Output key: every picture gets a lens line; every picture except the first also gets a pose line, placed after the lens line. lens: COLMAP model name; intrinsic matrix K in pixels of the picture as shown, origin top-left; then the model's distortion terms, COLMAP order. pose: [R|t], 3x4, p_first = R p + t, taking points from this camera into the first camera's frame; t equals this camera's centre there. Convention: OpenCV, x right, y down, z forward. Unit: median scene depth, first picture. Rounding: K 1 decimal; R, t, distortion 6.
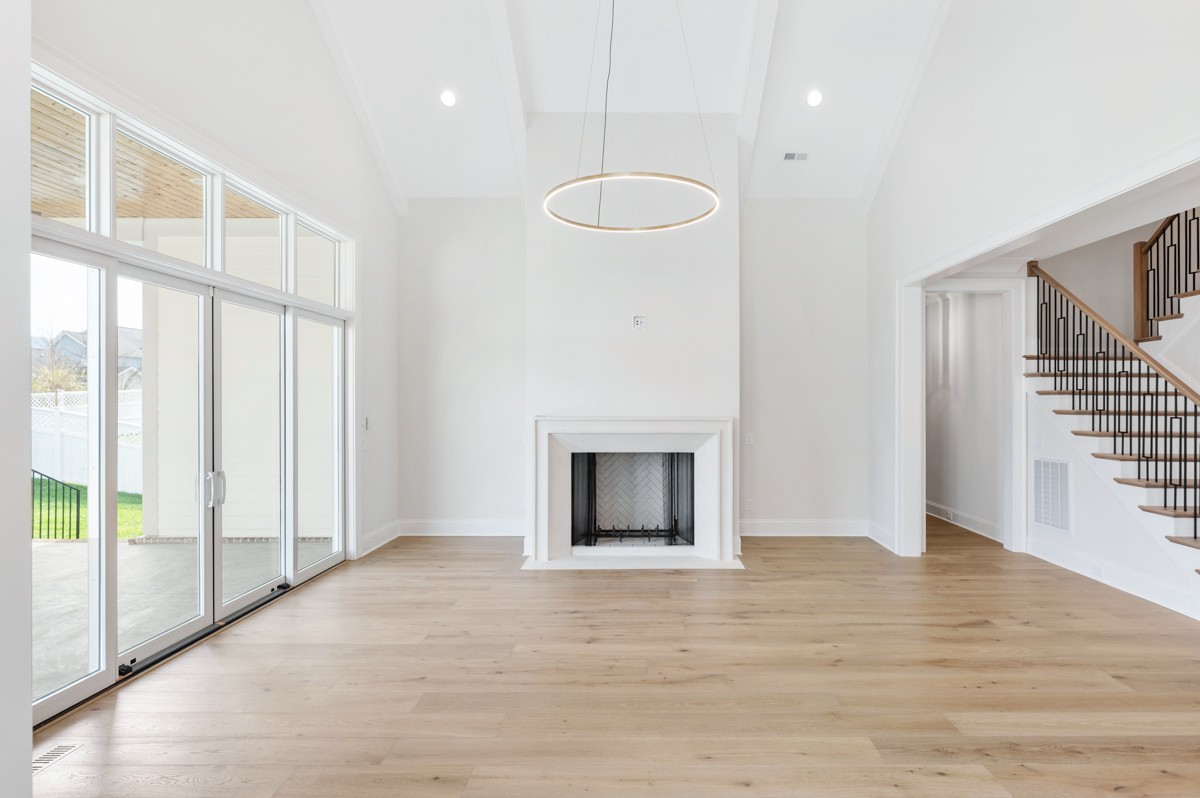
lens RADIAL K [[623.6, 0, 644.7], [0, 623.6, 398.4], [0, 0, 1]] dist [-0.000829, -0.000551]
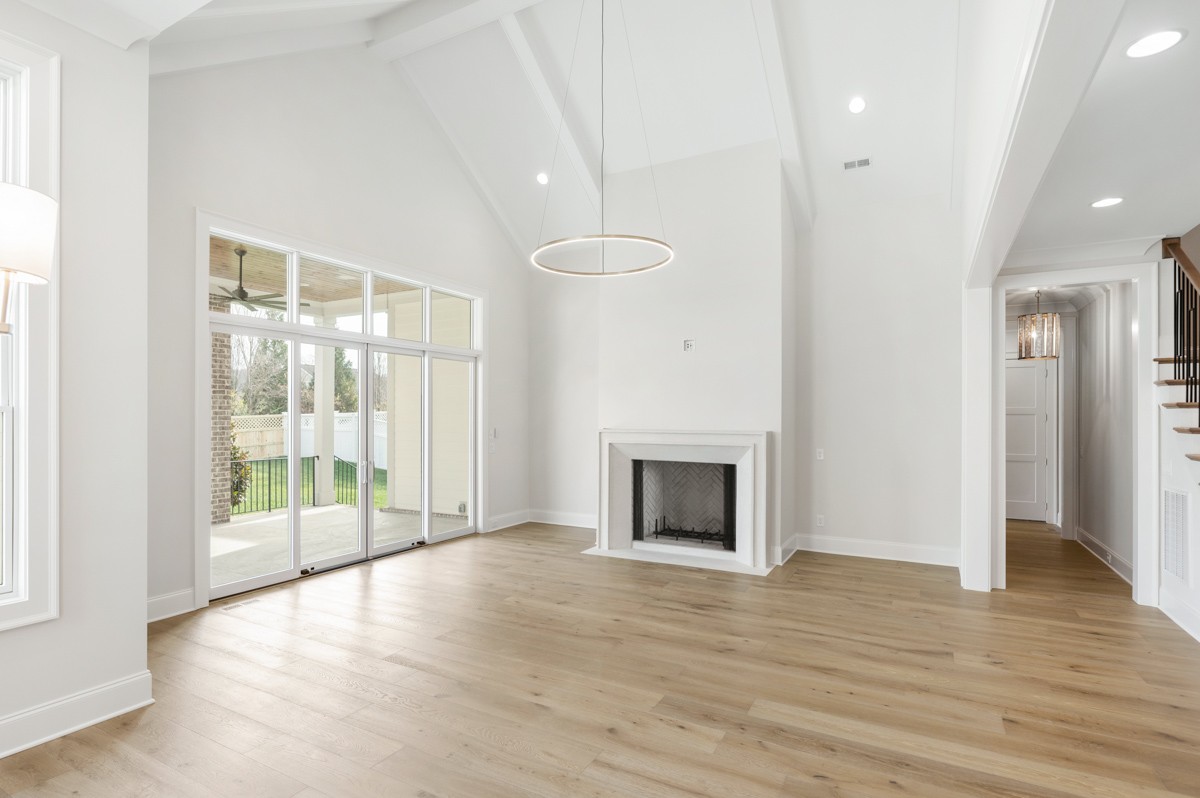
lens RADIAL K [[618.5, 0, 575.5], [0, 618.5, 412.6], [0, 0, 1]] dist [0.000833, 0.000238]
pose [[0.861706, -0.003166, -0.507398, 0.392817], [0.002418, 0.999995, -0.002133, -0.000352], [0.507402, 0.000611, 0.861709, -0.056497]]
